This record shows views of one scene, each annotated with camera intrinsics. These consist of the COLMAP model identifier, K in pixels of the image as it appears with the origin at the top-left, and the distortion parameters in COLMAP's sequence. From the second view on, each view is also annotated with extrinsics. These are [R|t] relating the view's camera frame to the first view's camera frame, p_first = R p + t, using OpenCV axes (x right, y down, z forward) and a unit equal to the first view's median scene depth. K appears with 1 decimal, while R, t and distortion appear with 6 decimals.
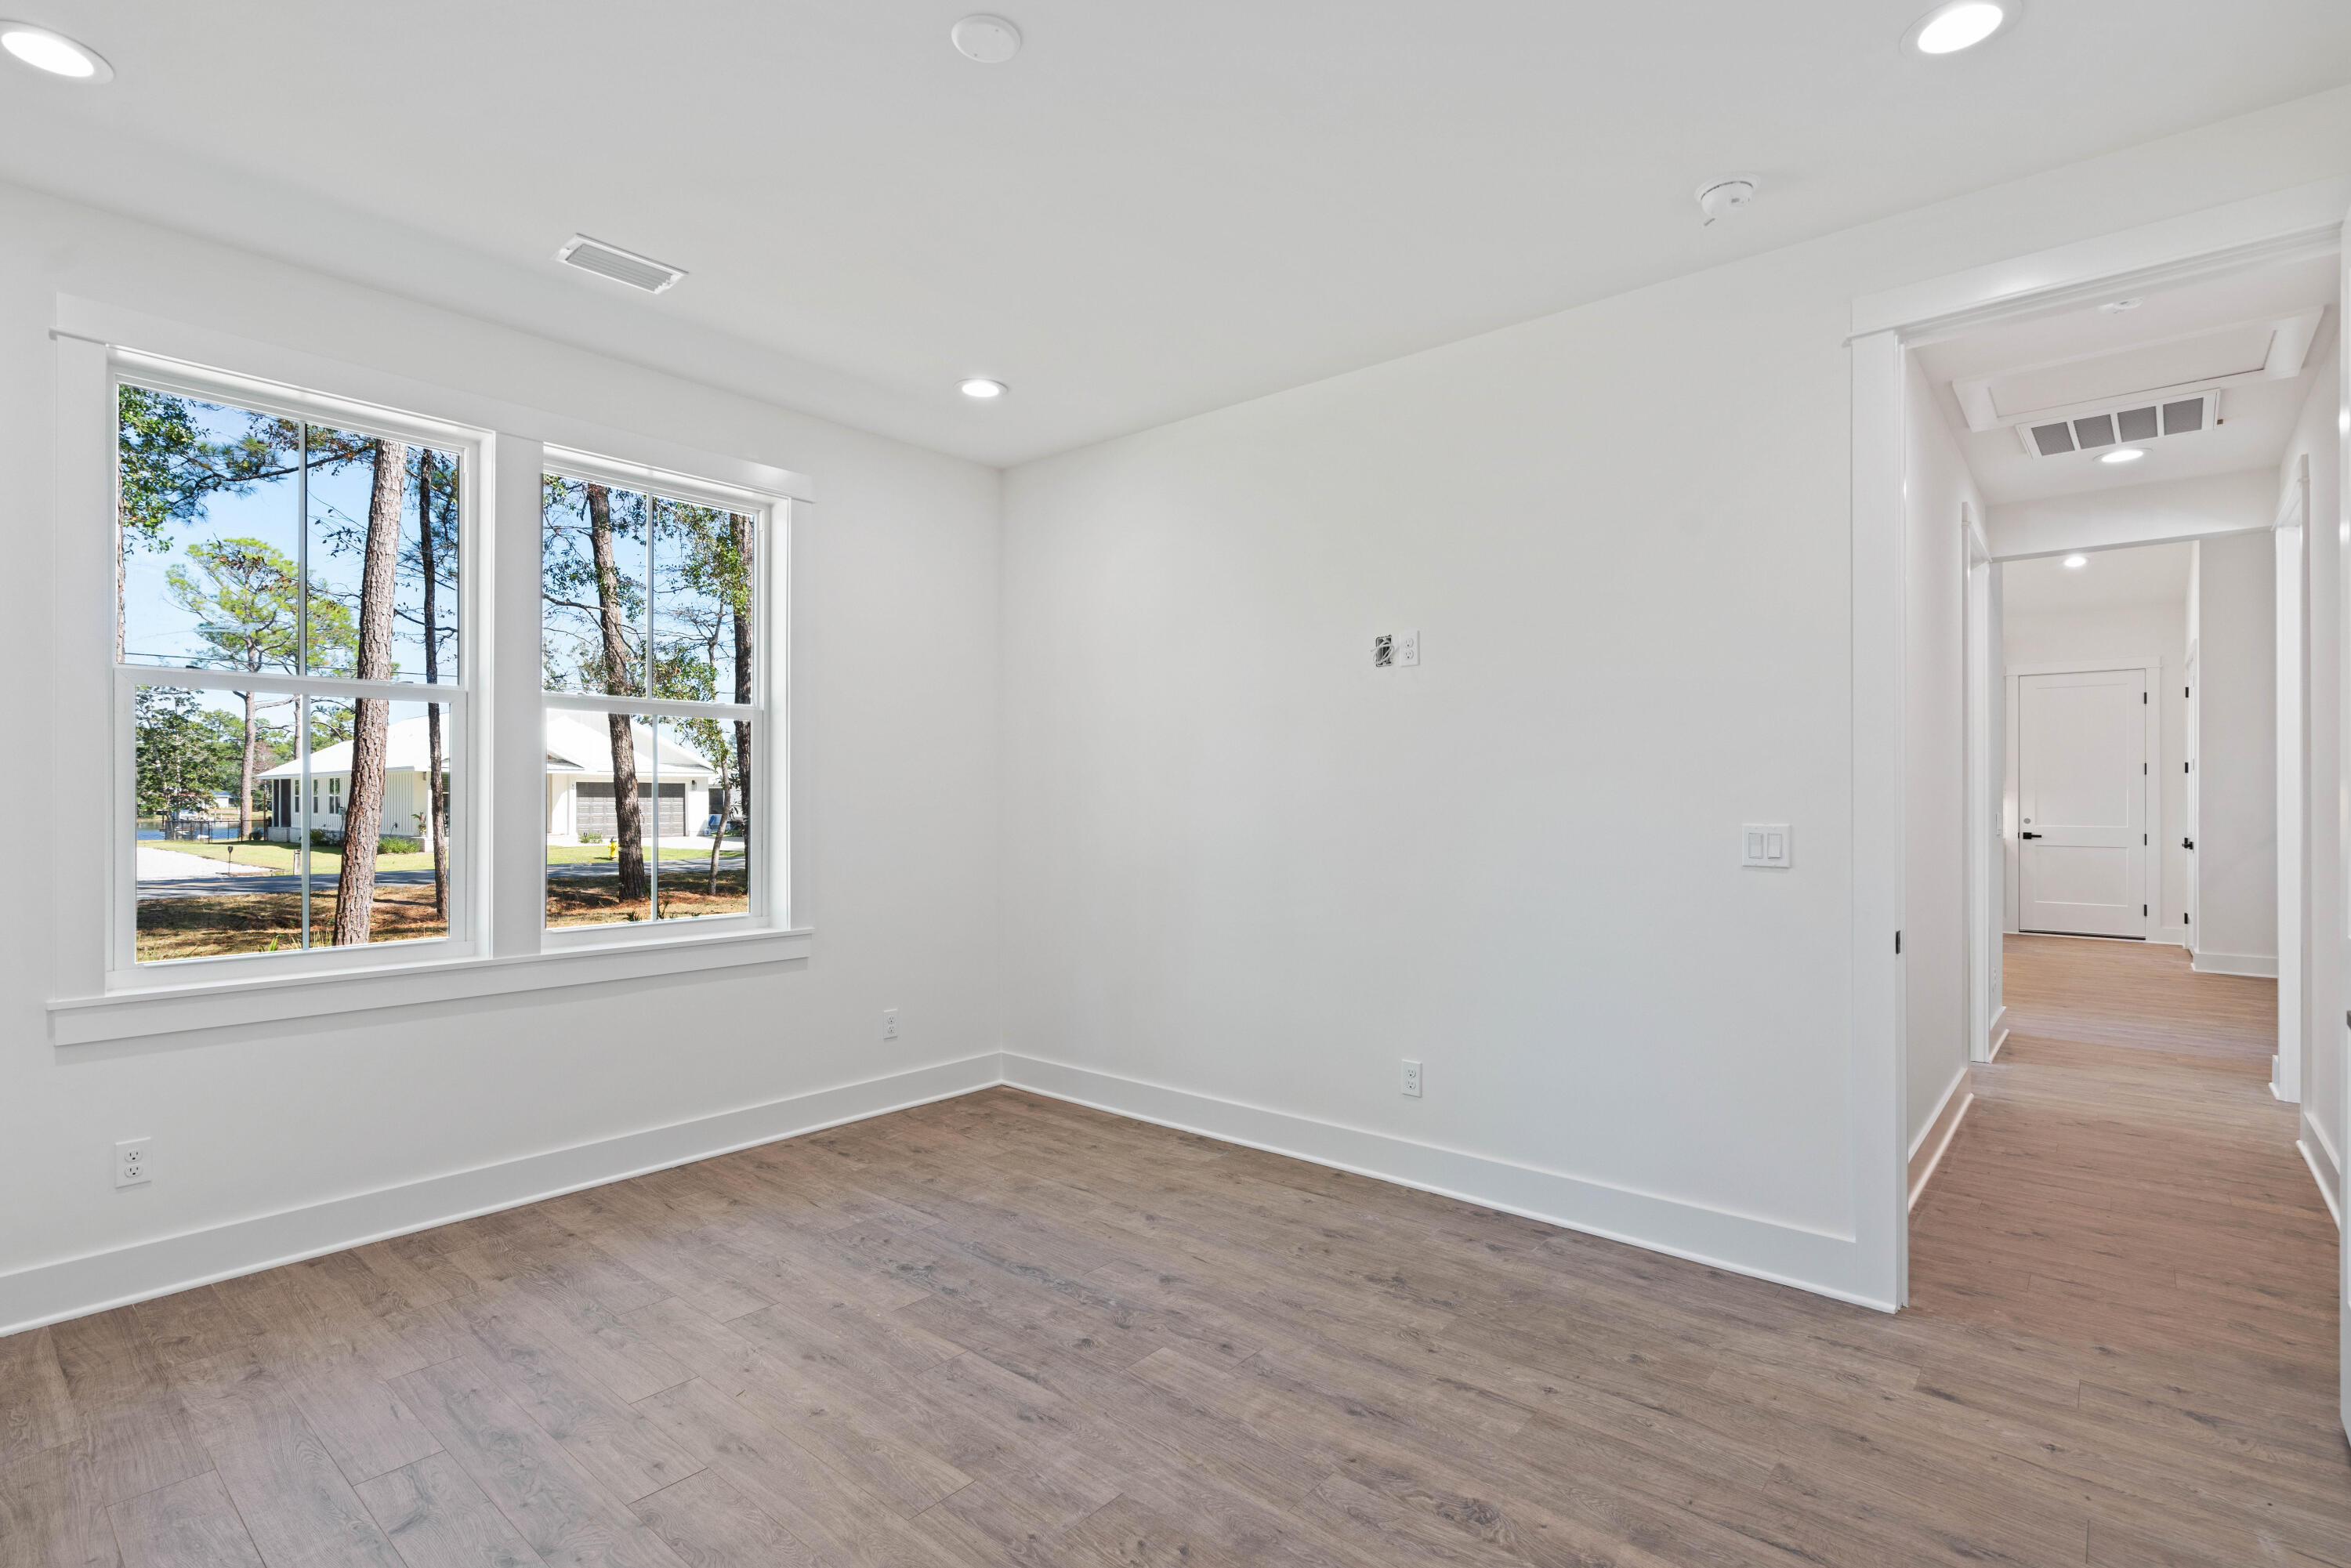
lens RADIAL K [[1061.2, 0, 1162.1], [0, 1061.2, 793.1], [0, 0, 1]] dist [-0.003187, 0.001081]
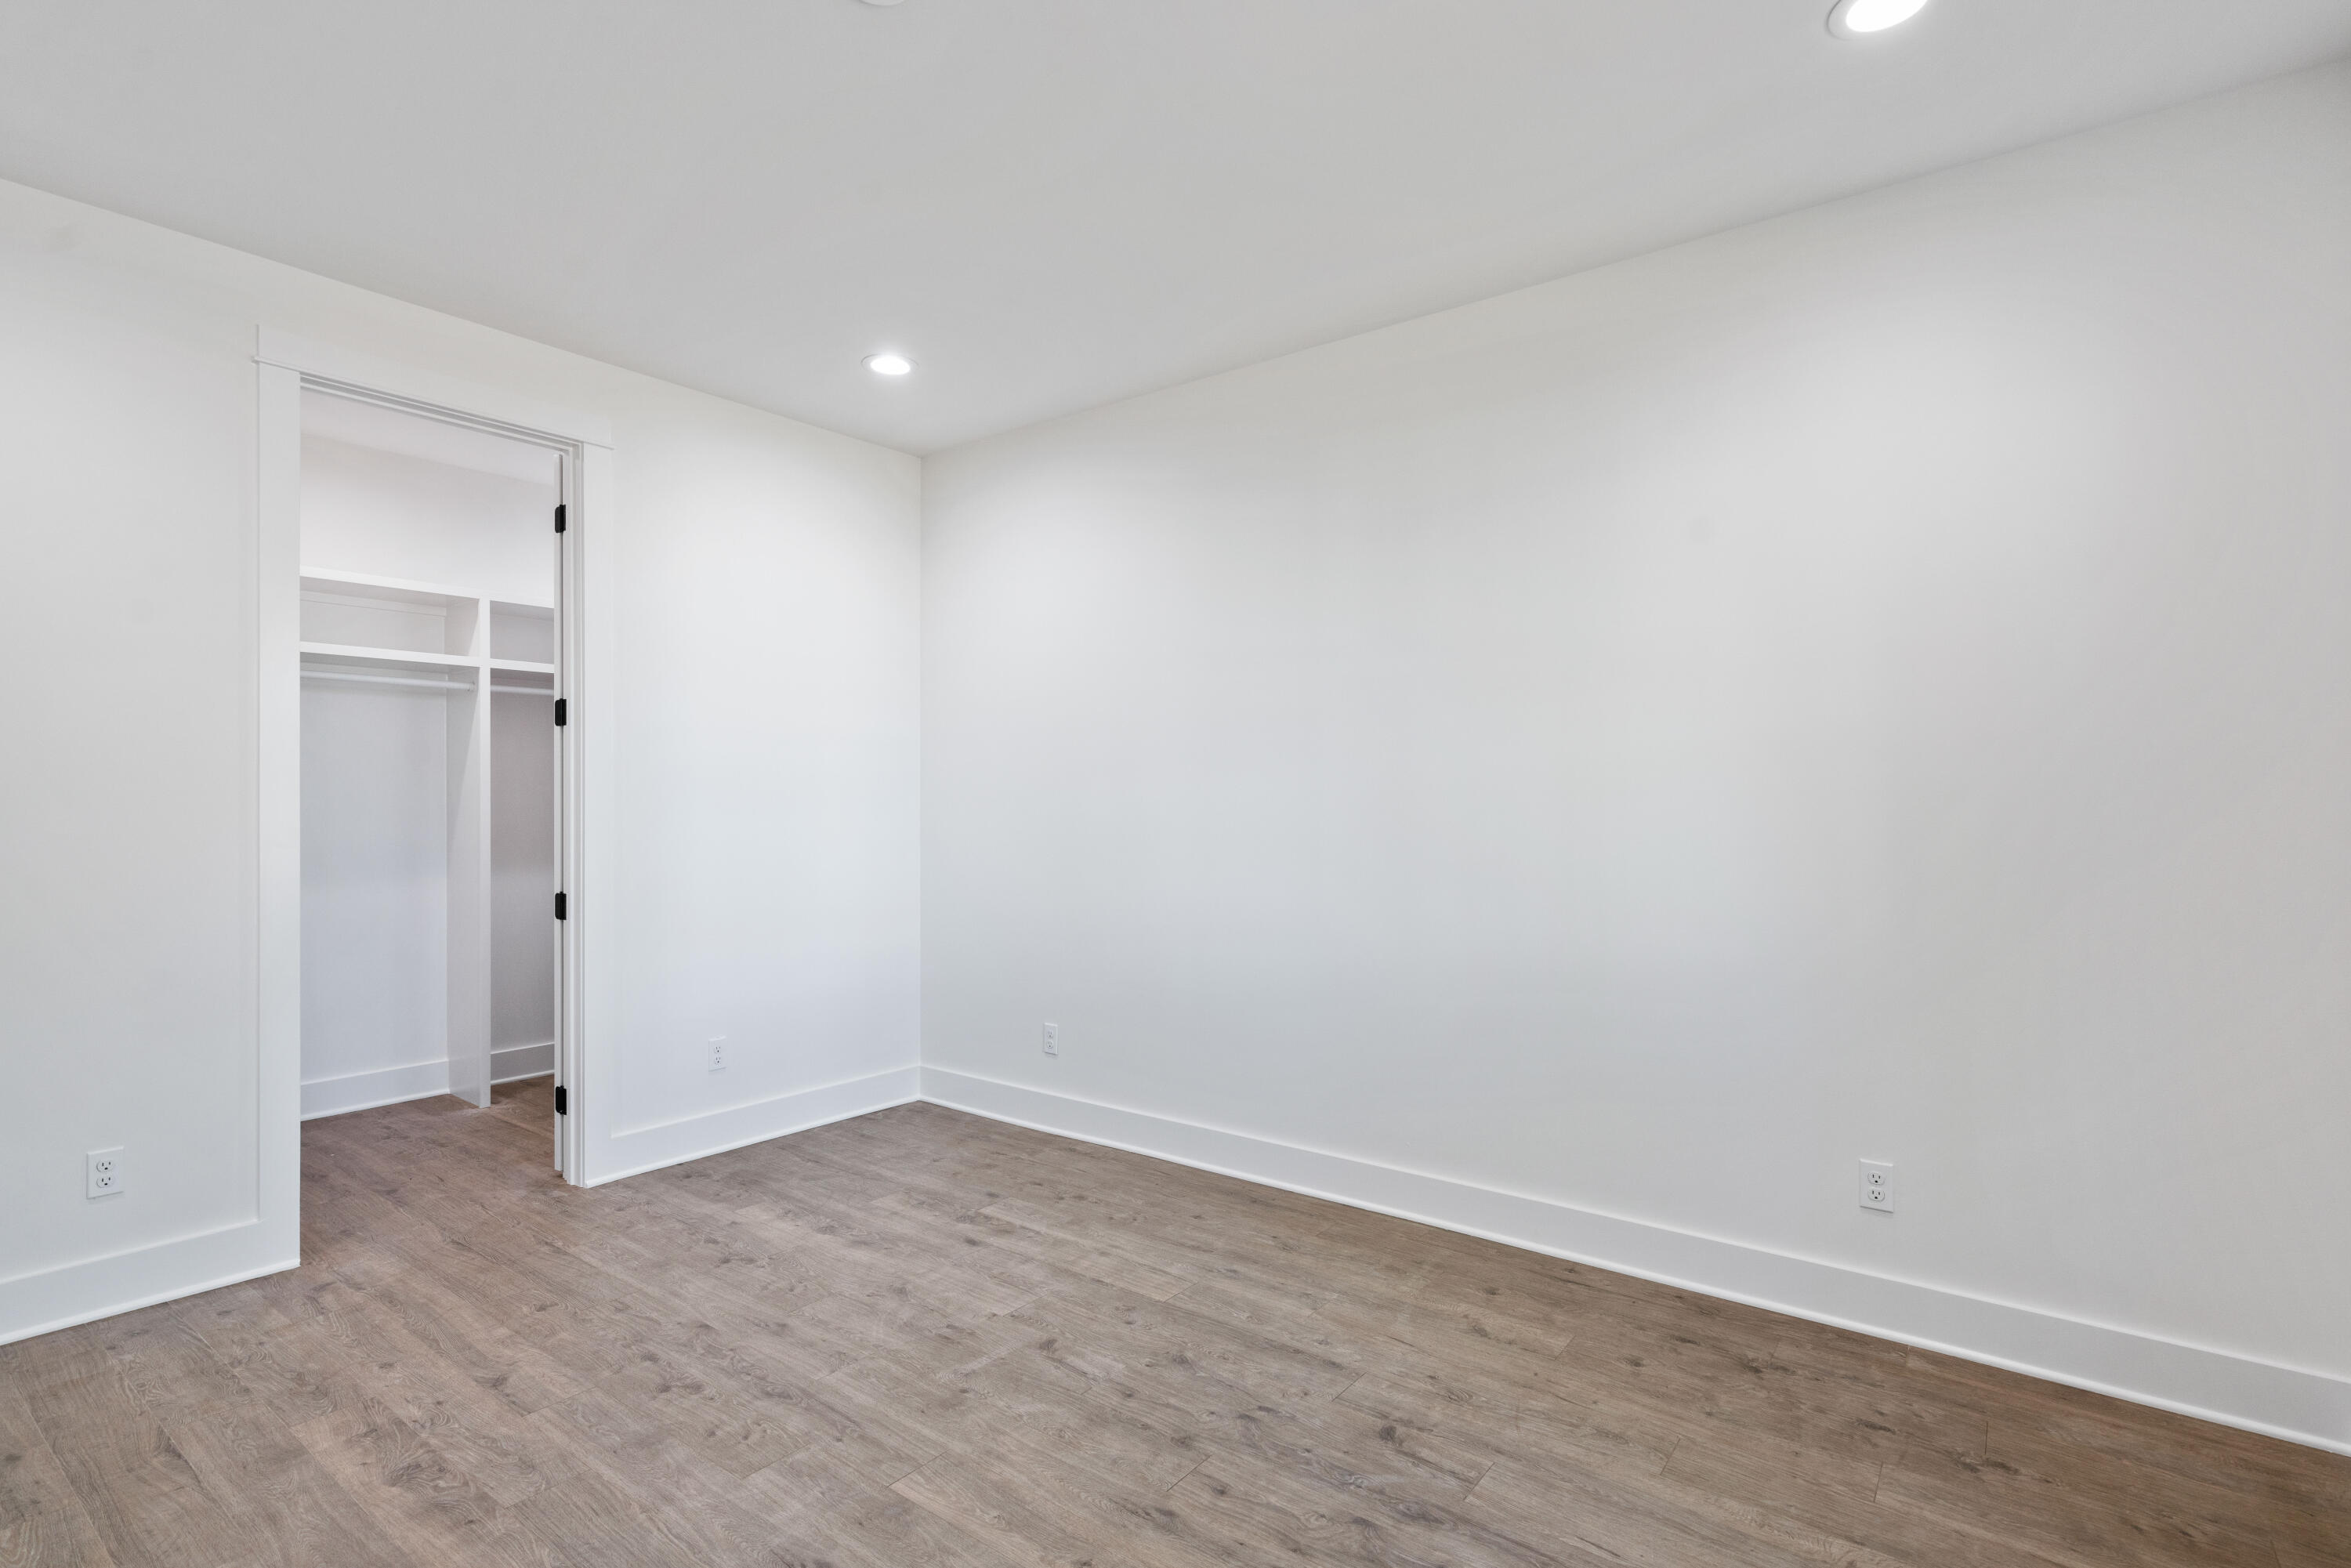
lens RADIAL K [[1061.2, 0, 1162.1], [0, 1061.2, 793.1], [0, 0, 1]] dist [-0.003187, 0.001081]
pose [[-0.998162, -0.003298, -0.060519, -0.378554], [-0.002535, 0.999916, -0.012678, 0.009851], [0.060555, -0.012501, -0.998087, 2.058919]]
